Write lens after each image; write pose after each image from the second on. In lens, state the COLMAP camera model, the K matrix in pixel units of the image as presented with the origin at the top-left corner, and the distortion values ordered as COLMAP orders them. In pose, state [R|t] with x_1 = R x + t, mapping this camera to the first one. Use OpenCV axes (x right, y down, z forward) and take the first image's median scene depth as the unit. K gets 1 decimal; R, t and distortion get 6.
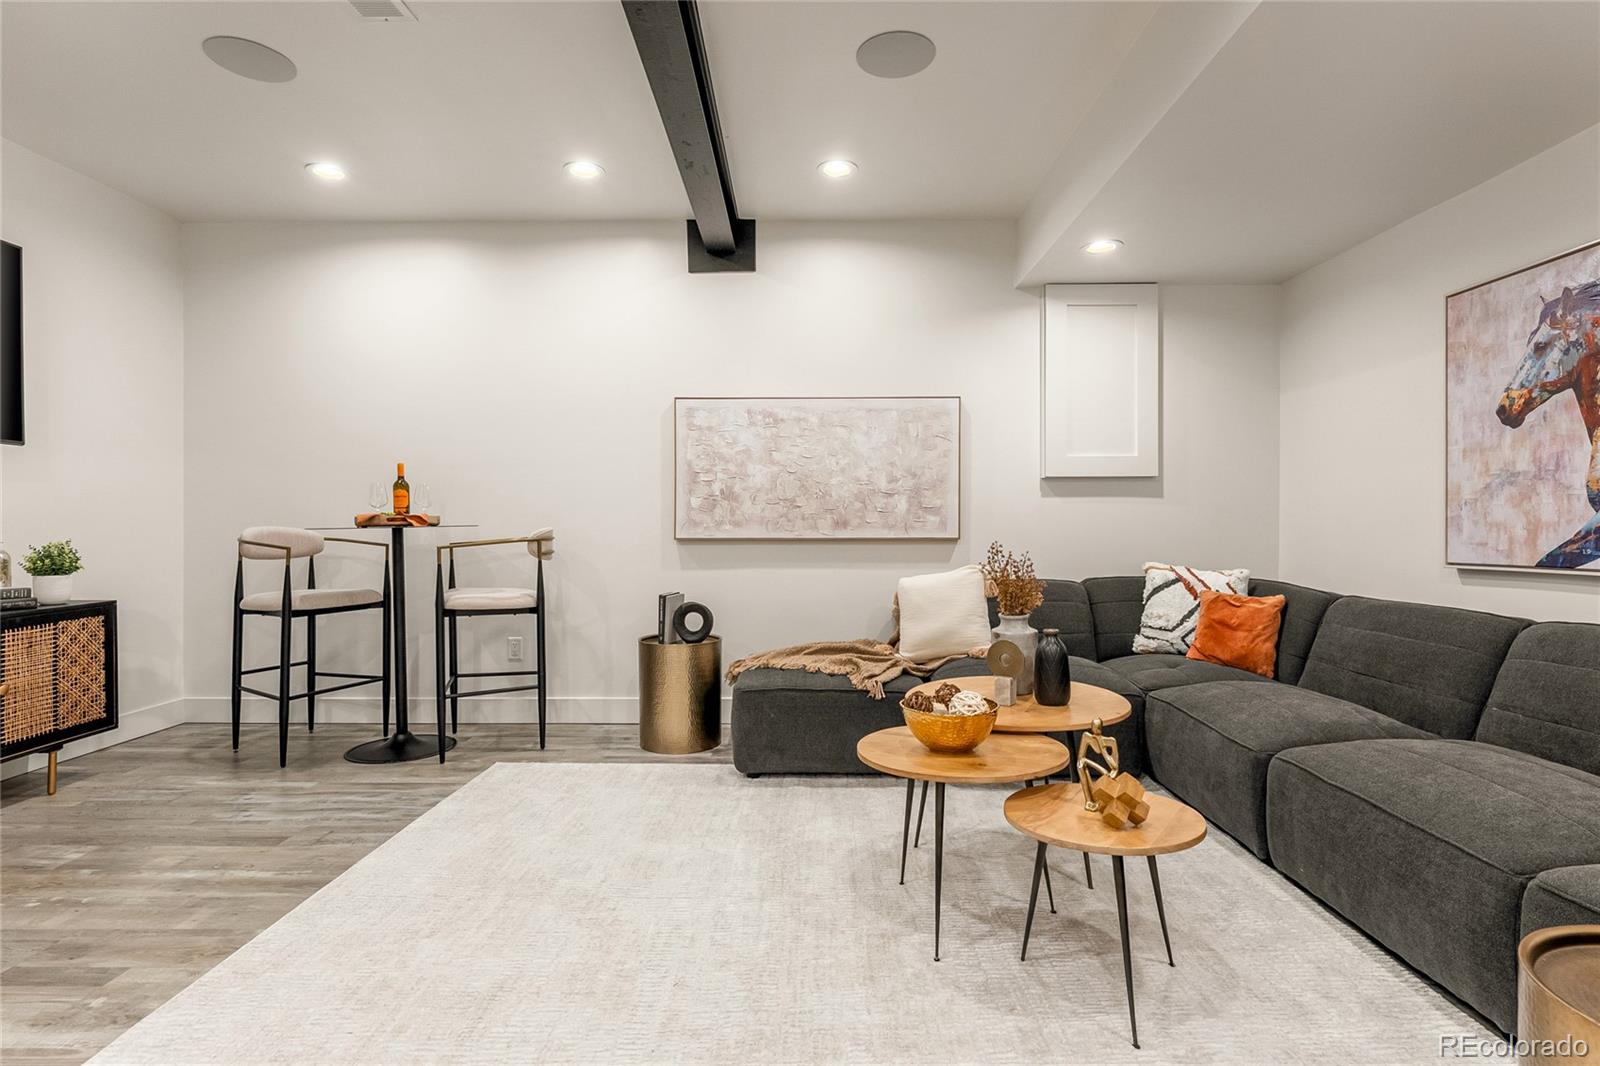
lens RADIAL K [[803.0, 0, 798.9], [0, 803.0, 521.1], [0, 0, 1]] dist [-0.000621, 0.001191]
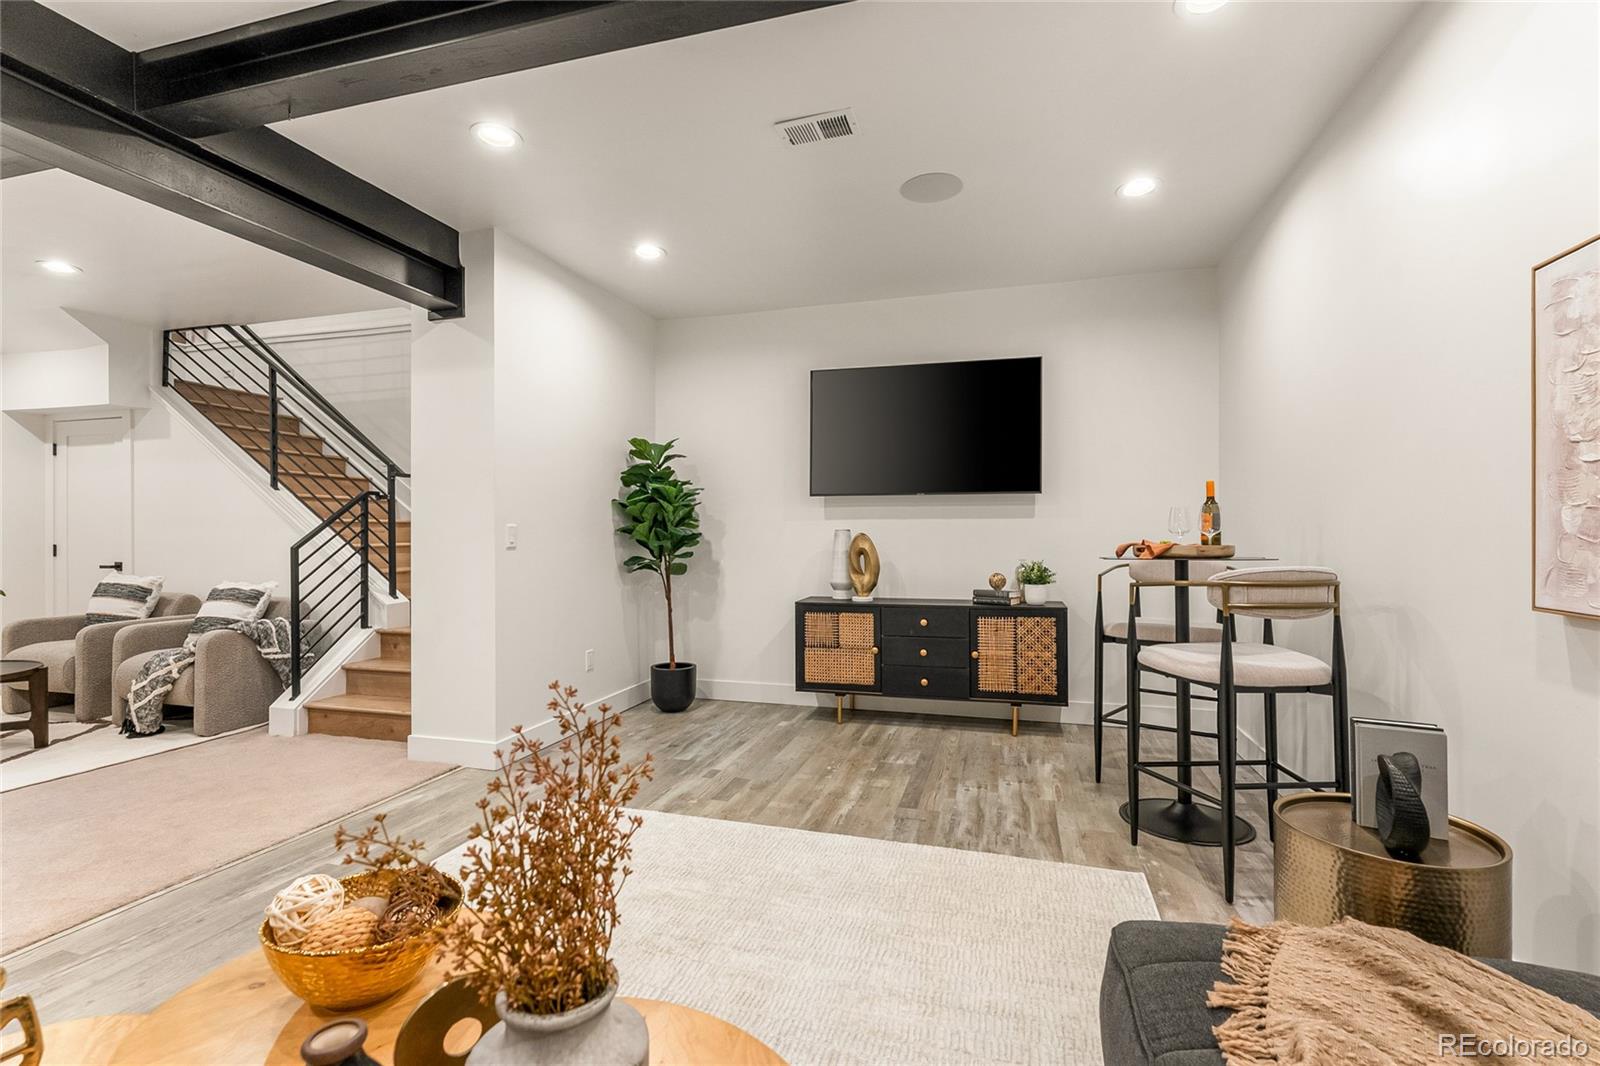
lens RADIAL K [[715.6, 0, 802.3], [0, 715.6, 529.6], [0, 0, 1]] dist [-0.000480, -0.000262]
pose [[-0.273663, -0.003098, -0.961821, 0.343639], [0.007396, 0.999958, -0.005325, -0.021917], [0.961797, -0.008571, -0.273629, 0.829790]]
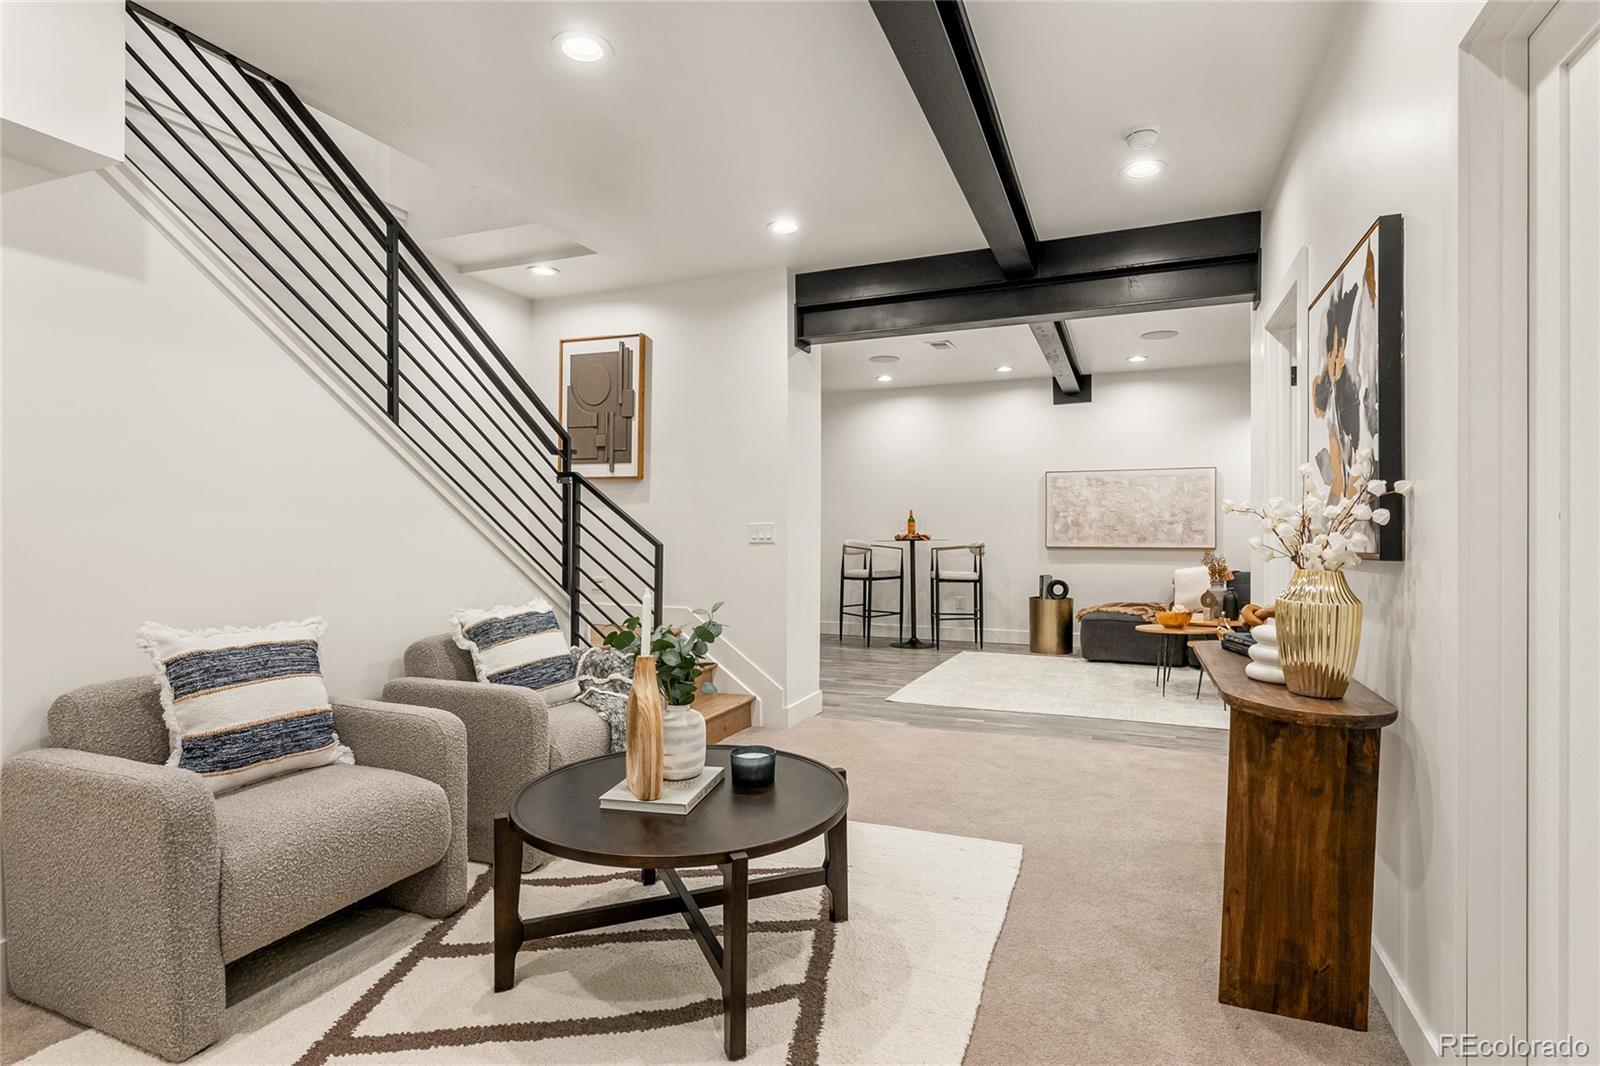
lens RADIAL K [[803.0, 0, 792.3], [0, 803.0, 523.7], [0, 0, 1]] dist [-0.000621, 0.001191]
pose [[0.919466, -0.002709, -0.393160, 0.044072], [0.001062, 0.999990, -0.004406, -0.027857], [0.393168, 0.003634, 0.919460, -1.093887]]
